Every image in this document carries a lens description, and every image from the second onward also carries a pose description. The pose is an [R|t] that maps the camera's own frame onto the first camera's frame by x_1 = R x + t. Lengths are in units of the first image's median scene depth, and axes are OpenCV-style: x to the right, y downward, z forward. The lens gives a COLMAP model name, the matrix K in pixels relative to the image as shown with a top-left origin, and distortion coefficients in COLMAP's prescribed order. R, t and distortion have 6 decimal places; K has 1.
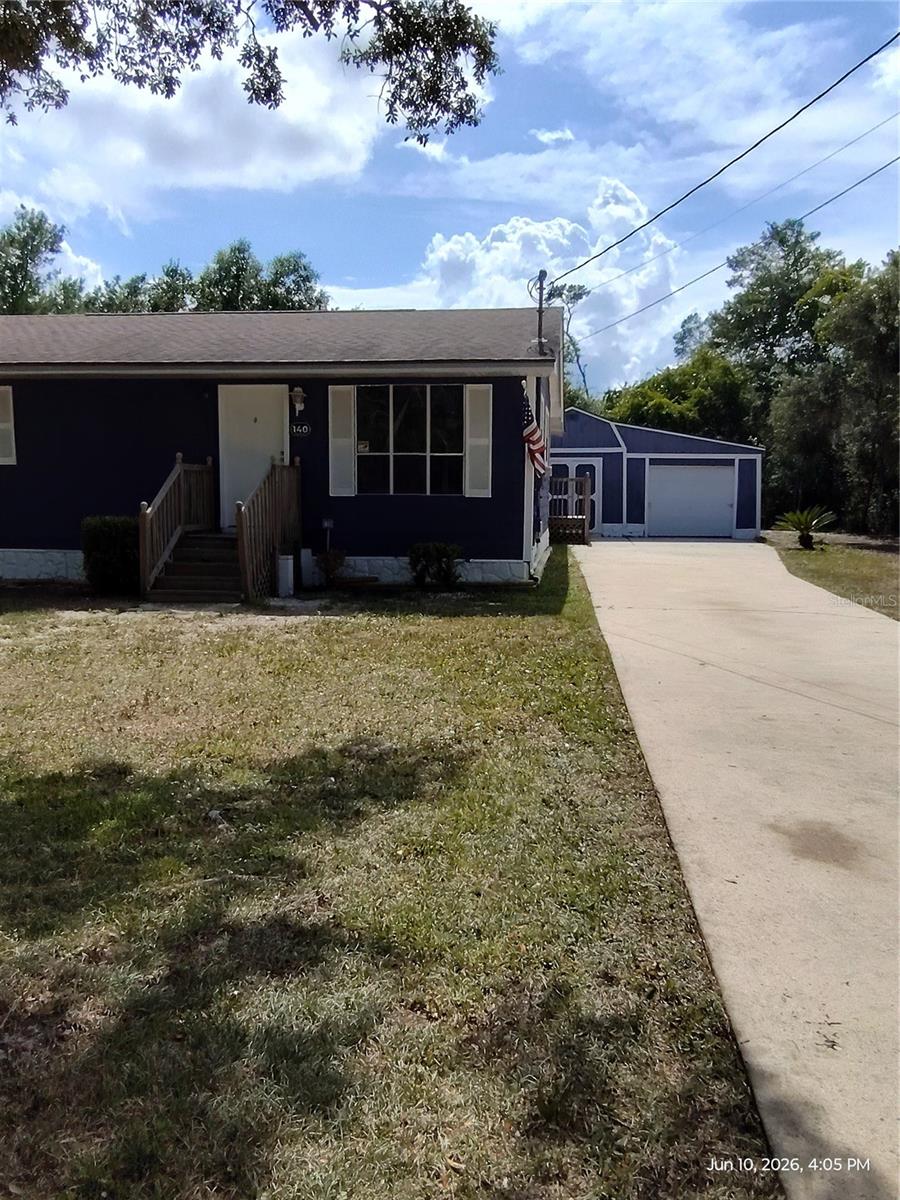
lens RADIAL K [[940.2, 0, 446.6], [0, 940.2, 593.4], [0, 0, 1]] dist [0.002179, 0.022353]
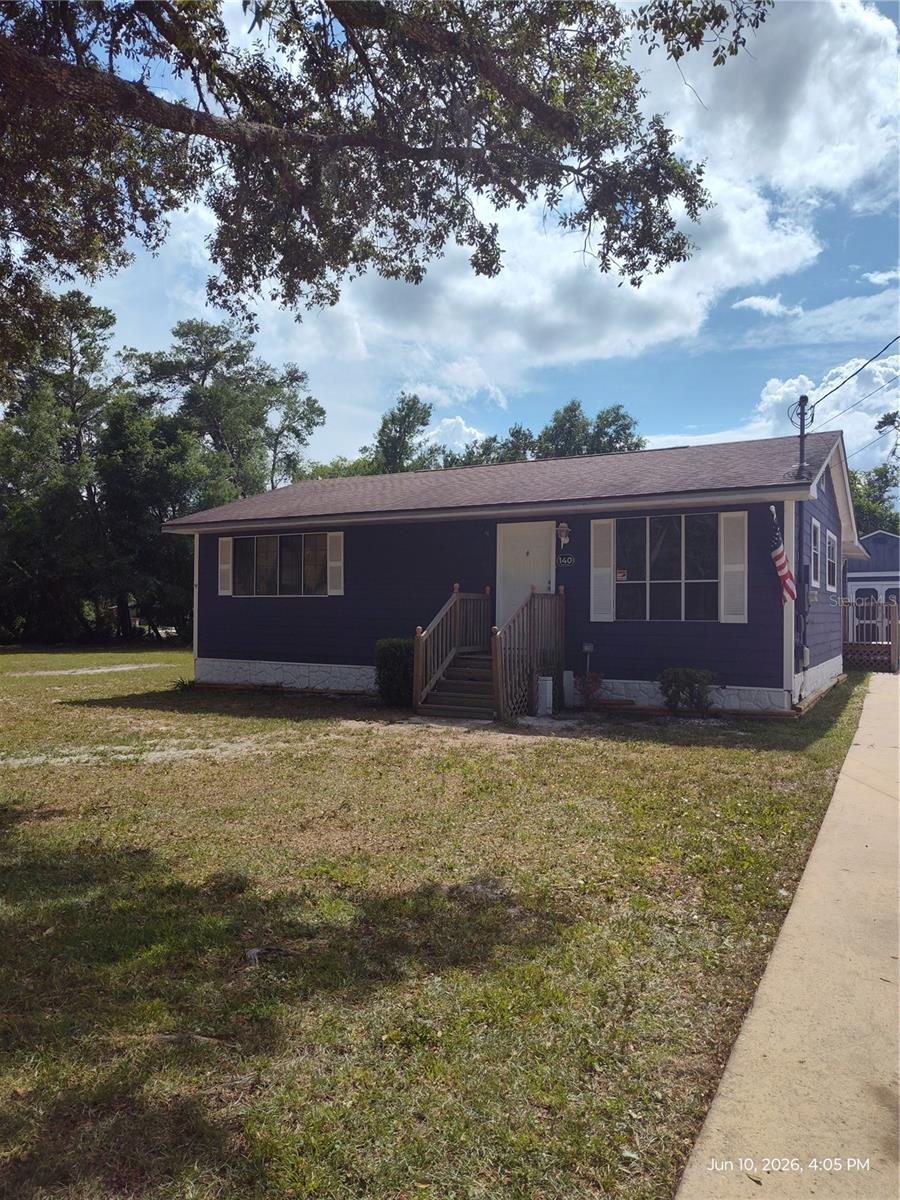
lens RADIAL K [[833.2, 0, 449.4], [0, 833.2, 607.4], [0, 0, 1]] dist [0.033666, -0.037166]
pose [[0.927183, -0.003599, -0.374592, 0.089014], [-0.040069, 0.993264, -0.108722, -0.011683], [0.372460, 0.115815, 0.920793, 0.076886]]
